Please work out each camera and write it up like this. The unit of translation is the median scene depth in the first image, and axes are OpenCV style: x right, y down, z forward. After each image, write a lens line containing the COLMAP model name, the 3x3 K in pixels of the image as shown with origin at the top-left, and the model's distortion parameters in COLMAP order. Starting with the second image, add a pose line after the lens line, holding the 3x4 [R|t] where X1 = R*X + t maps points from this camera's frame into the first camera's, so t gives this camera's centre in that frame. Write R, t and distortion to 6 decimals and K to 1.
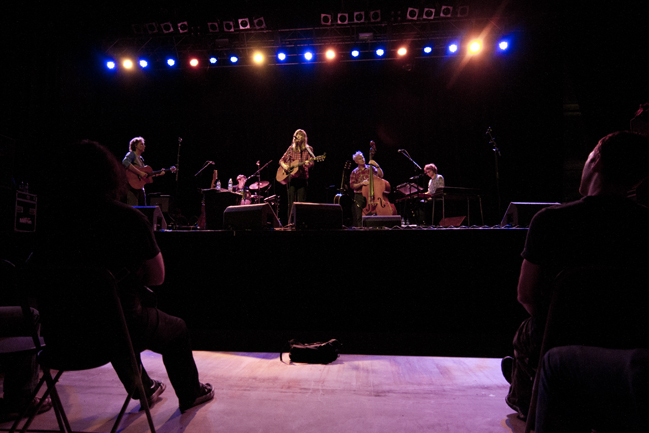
lens RADIAL K [[391.5, 0, 322.7], [0, 391.5, 218.6], [0, 0, 1]] dist [0.007770, 0.001464]
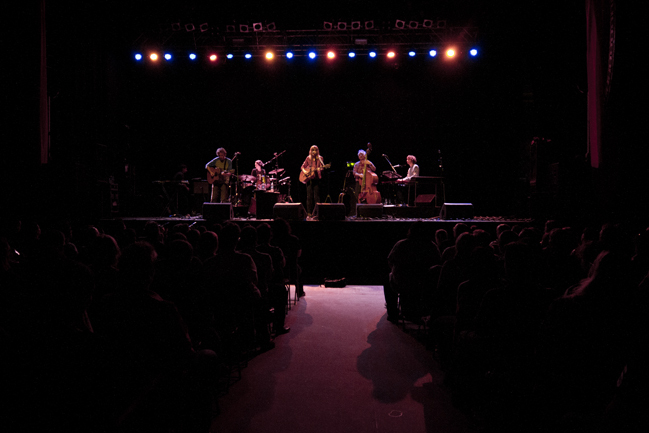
lens RADIAL K [[460.9, 0, 321.5], [0, 460.9, 214.8], [0, 0, 1]] dist [0.040990, -0.000222]
pose [[0.999581, -0.001027, 0.028934, -0.060601], [-0.002364, 0.993141, 0.116895, -0.122701], [-0.028856, -0.116915, 0.992723, -0.536159]]
